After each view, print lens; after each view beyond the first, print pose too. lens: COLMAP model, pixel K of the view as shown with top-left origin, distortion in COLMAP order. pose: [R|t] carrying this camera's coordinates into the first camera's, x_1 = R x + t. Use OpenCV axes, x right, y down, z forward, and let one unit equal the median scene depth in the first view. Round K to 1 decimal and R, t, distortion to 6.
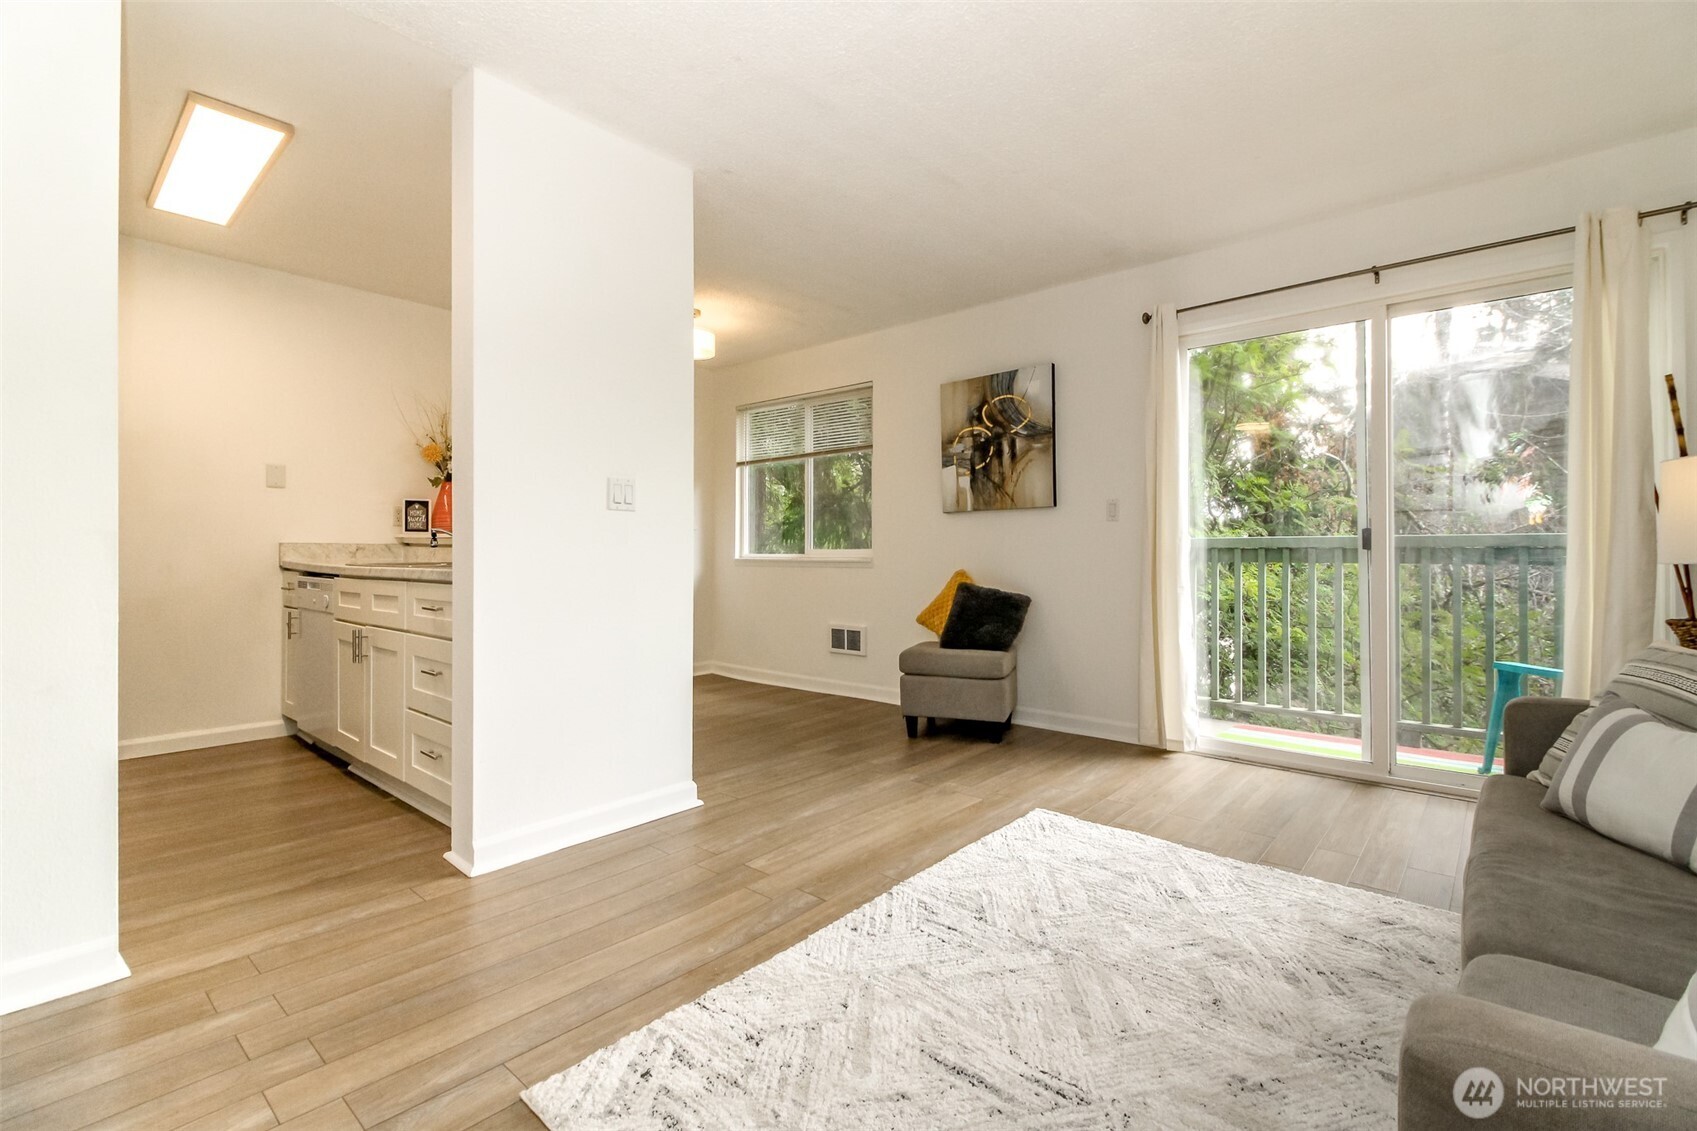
lens RADIAL K [[766.4, 0, 844.0], [0, 766.4, 549.4], [0, 0, 1]] dist [0.025280, -0.018130]
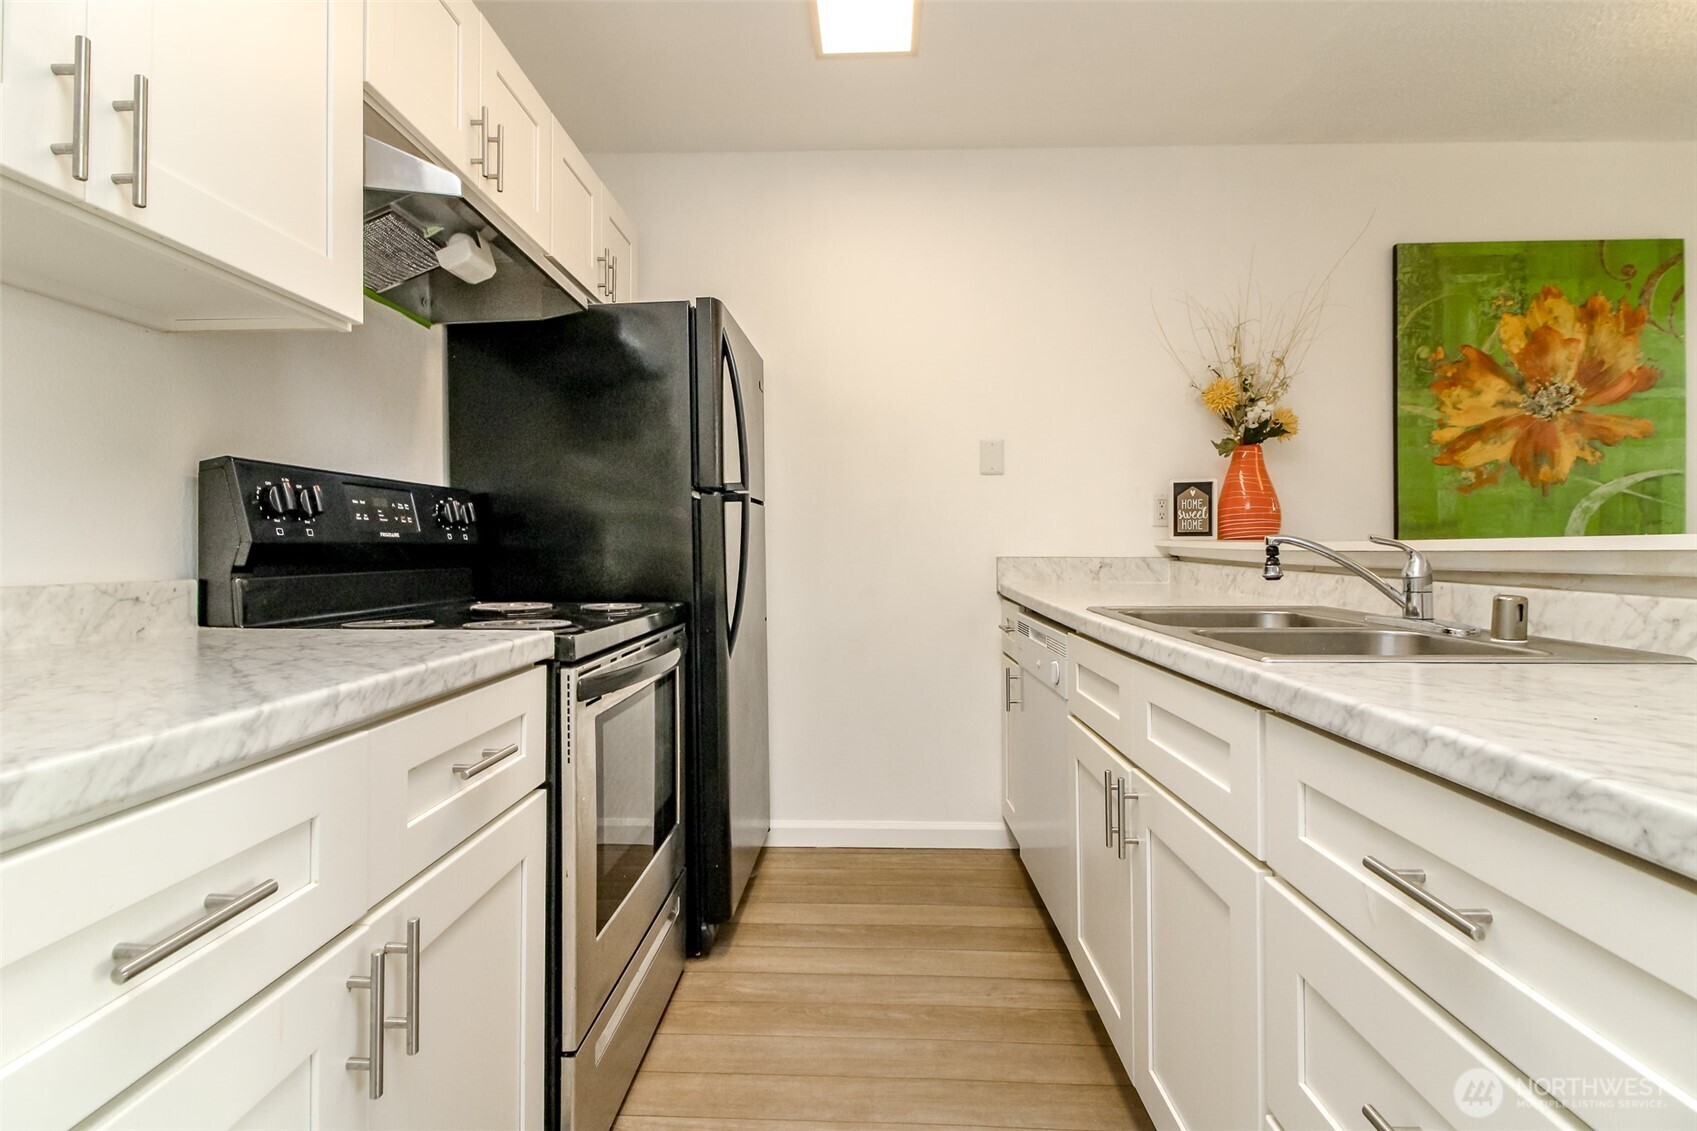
lens RADIAL K [[766.4, 0, 844.0], [0, 766.4, 549.4], [0, 0, 1]] dist [0.025280, -0.018130]
pose [[0.644027, -0.002989, -0.764997, -0.283736], [0.006803, 0.999975, 0.001820, -0.015963], [0.764973, -0.006377, 0.644031, 0.433393]]
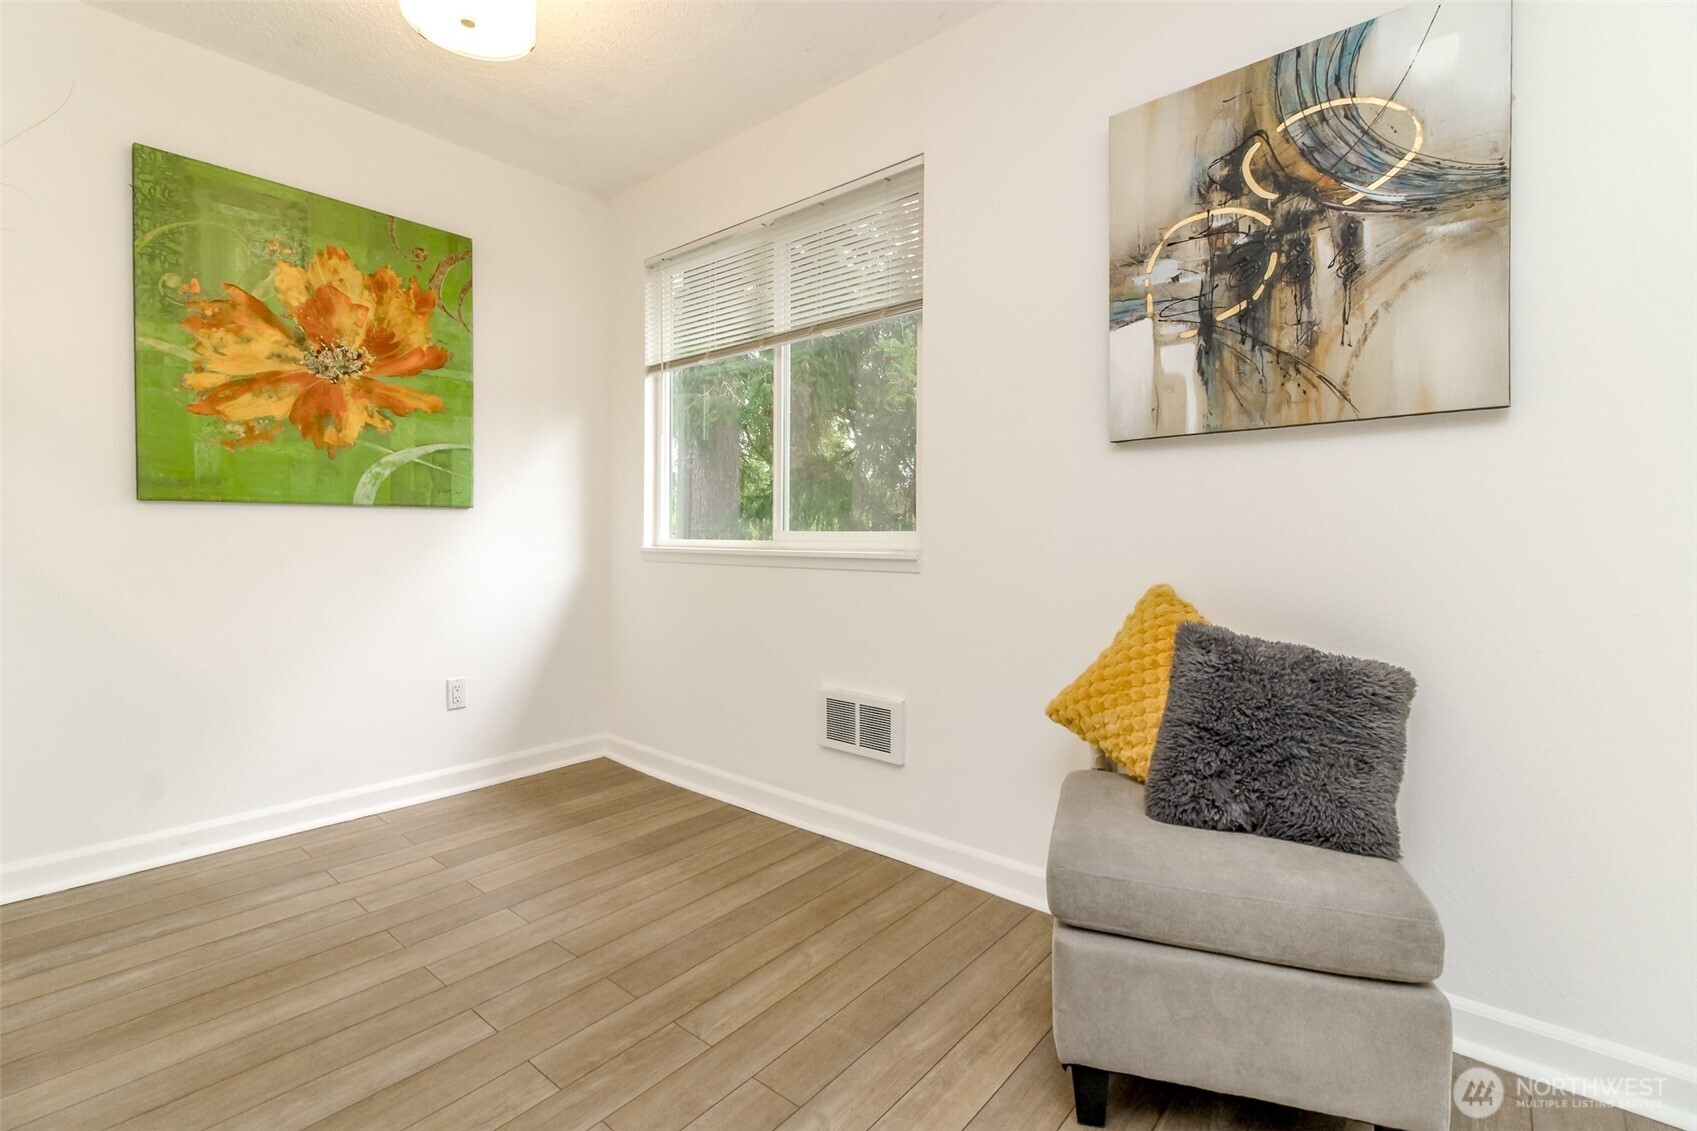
lens RADIAL K [[766.4, 0, 844.0], [0, 766.4, 549.4], [0, 0, 1]] dist [0.025280, -0.018130]
pose [[0.999738, 0.006119, 0.022060, -0.020018], [-0.006606, 0.999735, 0.022057, 0.000596], [-0.021919, -0.022197, 0.999513, 0.627717]]
